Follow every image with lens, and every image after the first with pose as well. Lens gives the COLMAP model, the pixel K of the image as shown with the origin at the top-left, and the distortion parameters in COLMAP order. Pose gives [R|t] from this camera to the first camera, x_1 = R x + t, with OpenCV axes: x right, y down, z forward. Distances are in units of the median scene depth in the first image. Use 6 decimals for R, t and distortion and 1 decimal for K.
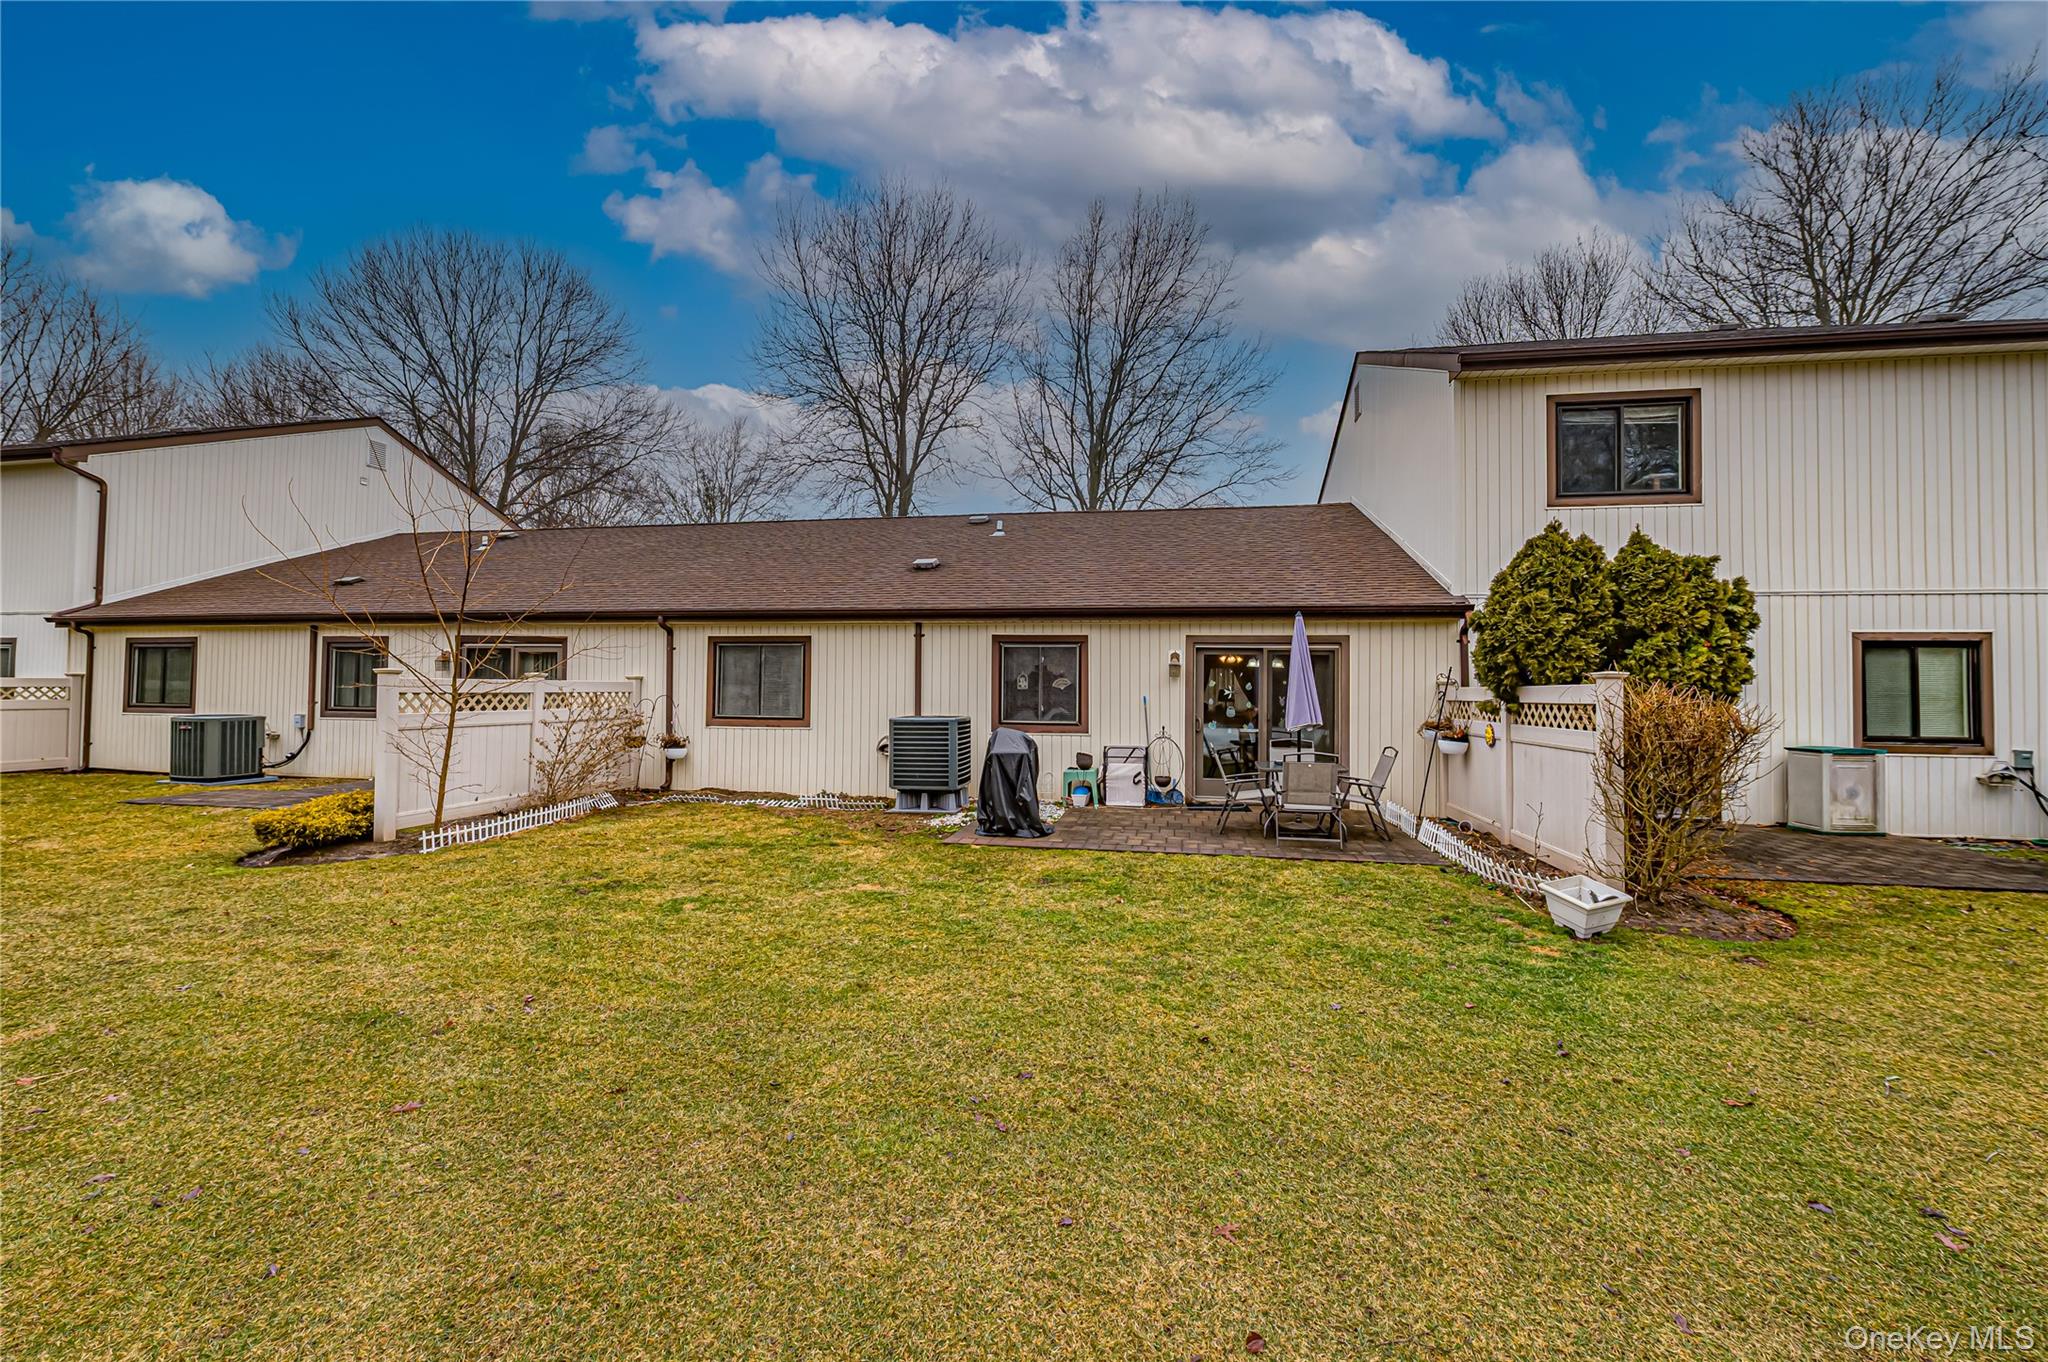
lens RADIAL K [[793.8, 0, 1020.1], [0, 793.8, 677.8], [0, 0, 1]] dist [0.001332, -0.000563]
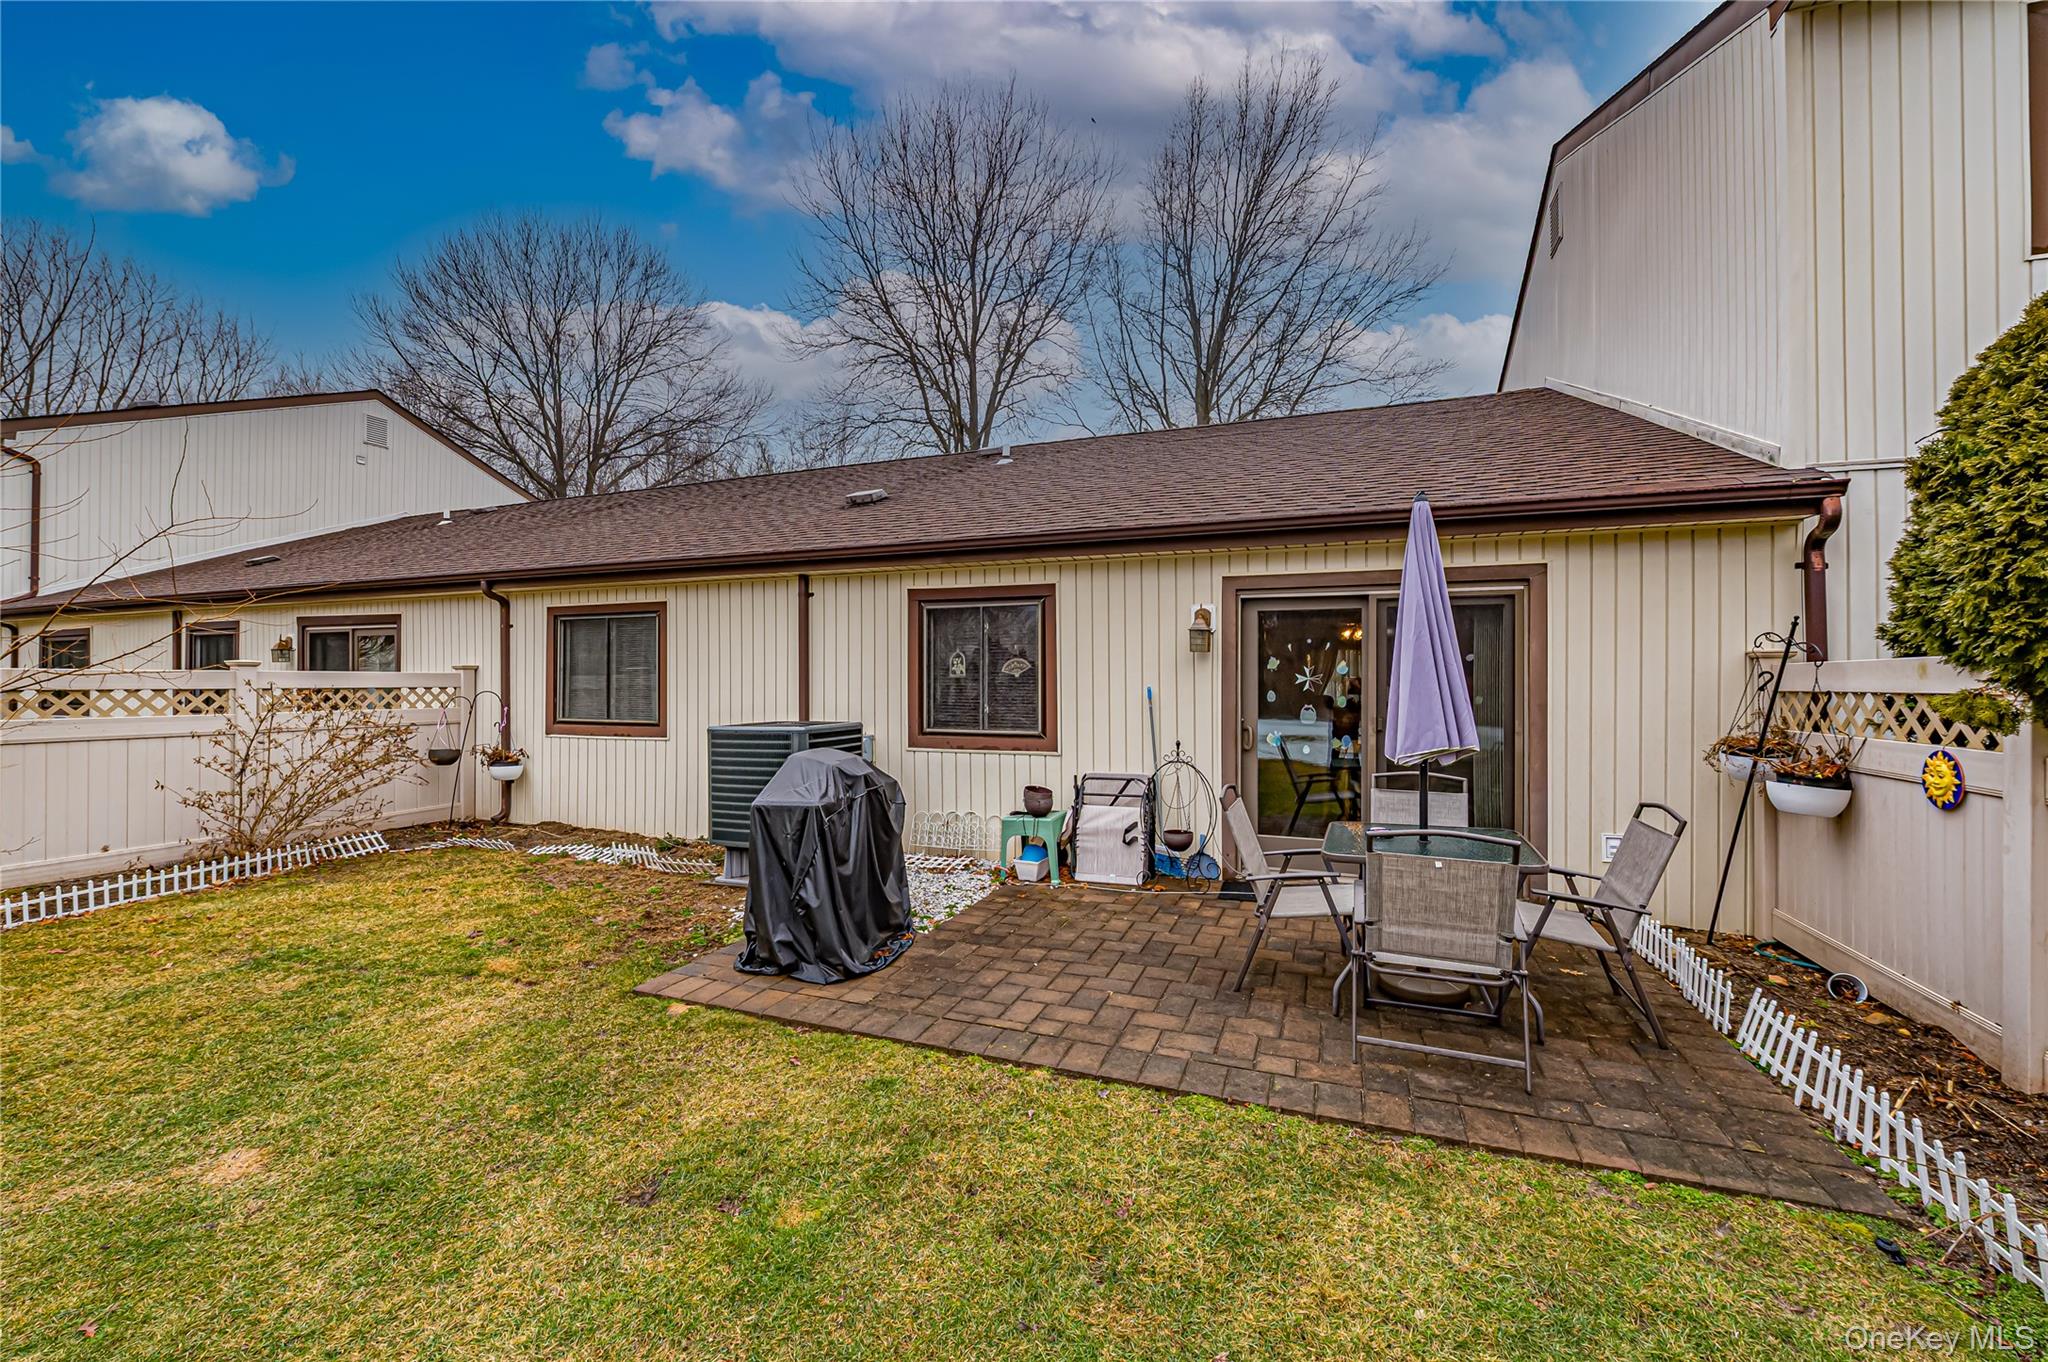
lens RADIAL K [[793.8, 0, 1030.0], [0, 793.8, 679.3], [0, 0, 1]] dist [0.001332, -0.000563]
pose [[0.984129, -0.009357, -0.177206, 0.170894], [0.011247, 0.999890, 0.009667, 0.010950], [0.177096, -0.011507, 0.984126, 0.420252]]
